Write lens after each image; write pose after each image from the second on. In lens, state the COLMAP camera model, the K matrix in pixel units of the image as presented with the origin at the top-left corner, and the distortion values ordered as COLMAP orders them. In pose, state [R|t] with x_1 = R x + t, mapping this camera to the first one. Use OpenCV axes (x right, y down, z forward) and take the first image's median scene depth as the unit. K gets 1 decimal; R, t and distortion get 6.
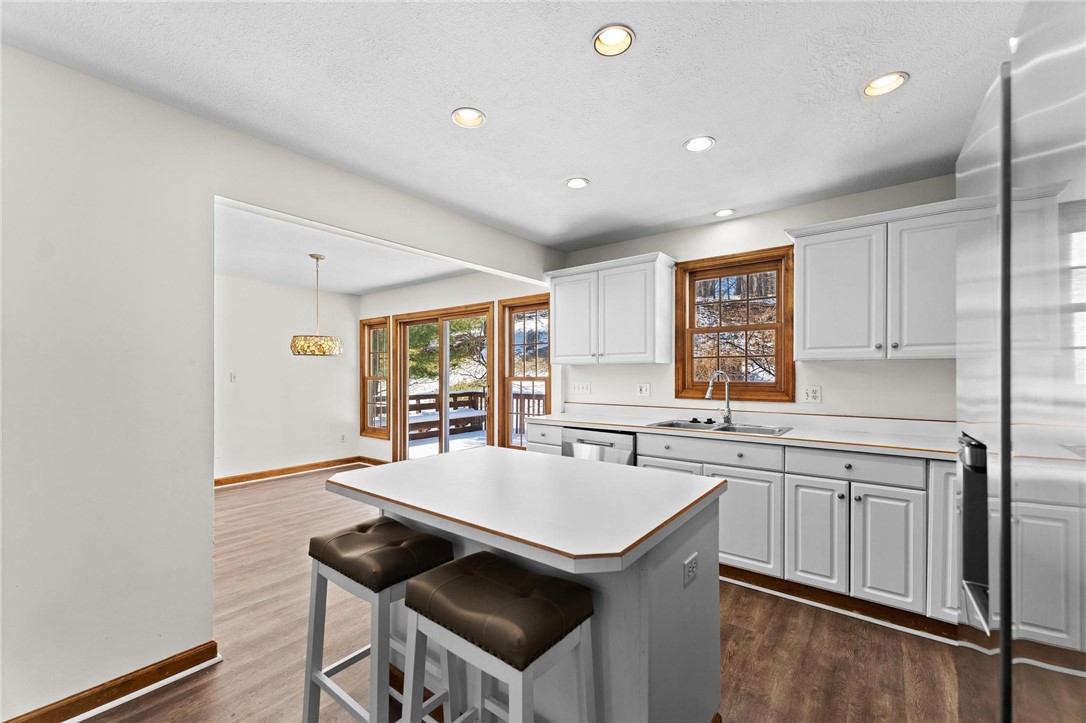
lens RADIAL K [[441.8, 0, 540.6], [0, 441.8, 367.6], [0, 0, 1]] dist [0.000027, -0.000036]
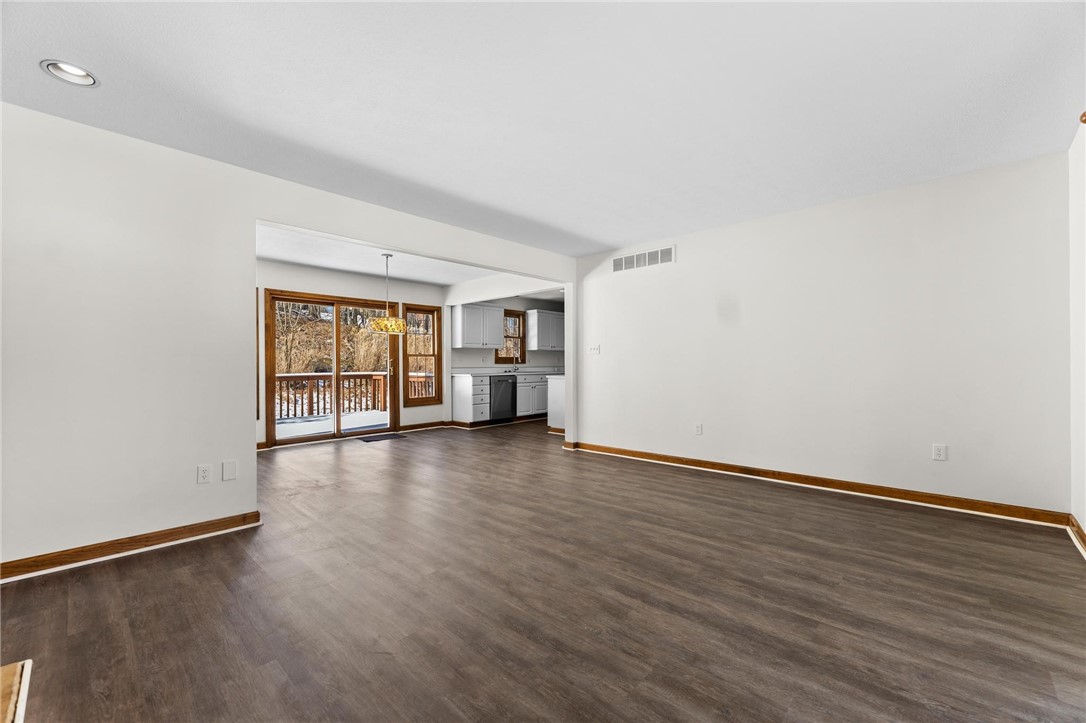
lens RADIAL K [[444.8, 0, 540.2], [0, 444.8, 362.6], [0, 0, 1]] dist [-0.001008, -0.000031]
pose [[0.095054, 0.006655, 0.995450, -2.200253], [-0.008194, 0.999949, -0.005902, 0.079103], [-0.995438, -0.007595, 0.095104, 0.553181]]
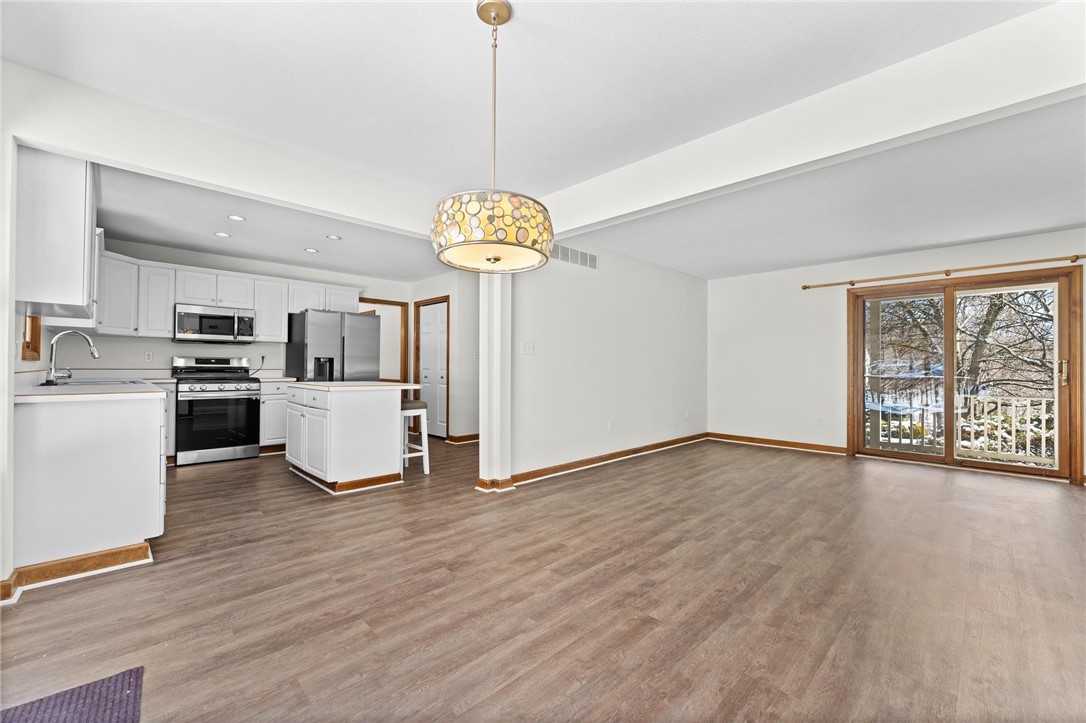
lens RADIAL K [[444.8, 0, 540.2], [0, 444.8, 362.6], [0, 0, 1]] dist [-0.001008, -0.000031]
pose [[-0.991210, -0.003518, 0.132249, -0.756509], [-0.006235, 0.999778, -0.020130, 0.085982], [-0.132149, -0.020778, -0.991012, 1.753875]]
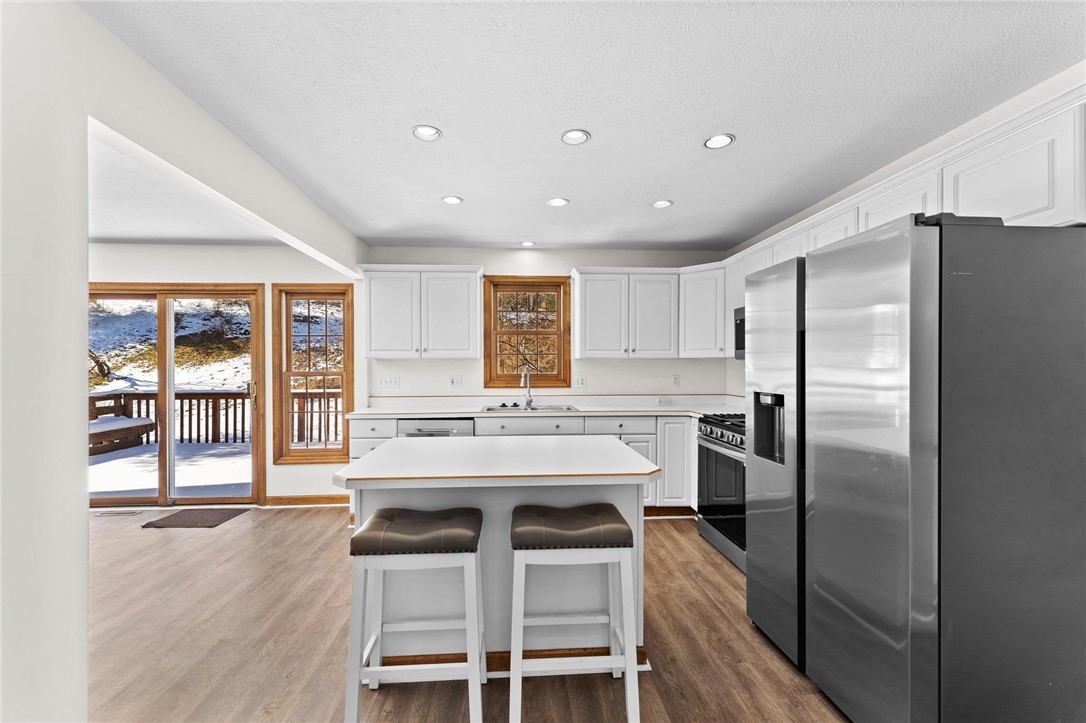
lens RADIAL K [[442.7, 0, 543.0], [0, 442.7, 361.5], [0, 0, 1]] dist [0.002933, 0.000290]
pose [[0.742275, 0.006808, 0.670061, -0.402892], [-0.006868, 0.999973, -0.002552, -0.000805], [-0.670060, -0.002707, 0.742302, 0.001885]]
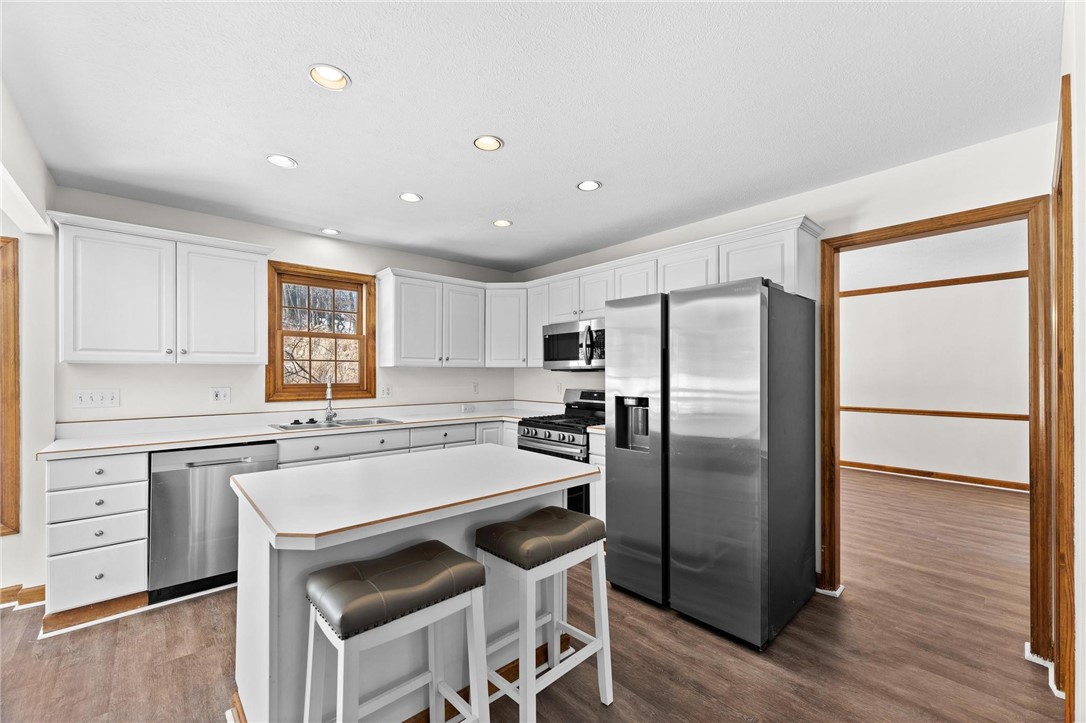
lens RADIAL K [[434.8, 0, 538.8], [0, 434.8, 365.9], [0, 0, 1]] dist [0.000547, -0.000036]
pose [[0.178851, 0.018749, 0.983697, -0.536626], [-0.012123, 0.999785, -0.016851, 0.000096], [-0.983801, -0.008911, 0.179040, 0.272609]]
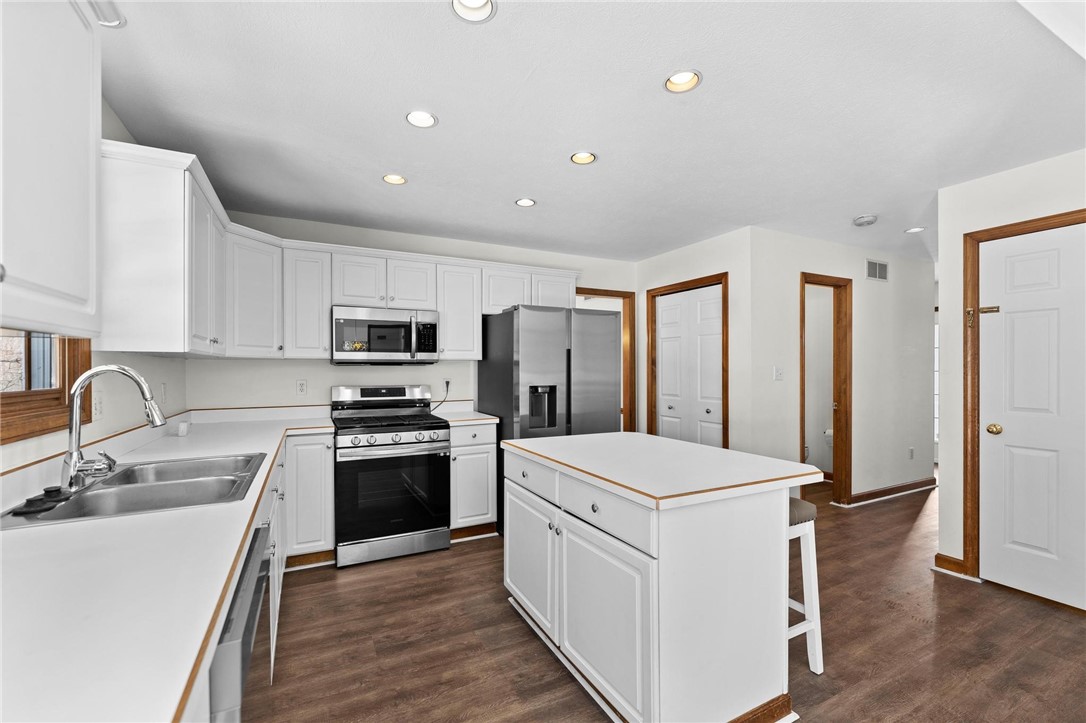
lens RADIAL K [[458.2, 0, 537.8], [0, 458.2, 373.6], [0, 0, 1]] dist [-0.000225, -0.000055]
pose [[-0.905512, -0.001322, 0.424318, -0.172725], [-0.000040, 0.999995, 0.003030, 0.009927], [-0.424320, 0.002727, -0.905508, 1.155881]]
